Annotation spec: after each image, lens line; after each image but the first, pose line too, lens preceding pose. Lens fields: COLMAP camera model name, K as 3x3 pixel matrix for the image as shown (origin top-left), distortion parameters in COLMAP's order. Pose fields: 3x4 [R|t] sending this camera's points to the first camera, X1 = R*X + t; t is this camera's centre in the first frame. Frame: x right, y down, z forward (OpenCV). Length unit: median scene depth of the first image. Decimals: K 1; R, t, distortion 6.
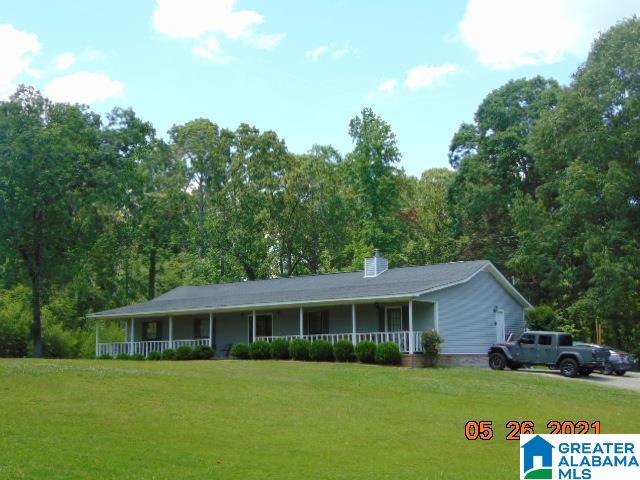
lens RADIAL K [[920.2, 0, 317.1], [0, 920.2, 237.3], [0, 0, 1]] dist [0.002676, 0.000000]
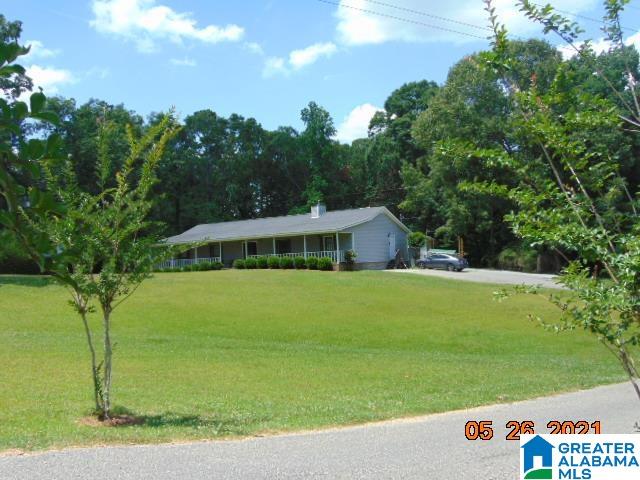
lens RADIAL K [[649.2, 0, 323.9], [0, 649.2, 240.5], [0, 0, 1]] dist [-0.008270, 0.000000]
pose [[0.998070, -0.028714, 0.055064, 0.005718], [0.023118, 0.994748, 0.099709, -0.024783], [-0.057638, -0.098243, 0.993492, -0.133175]]
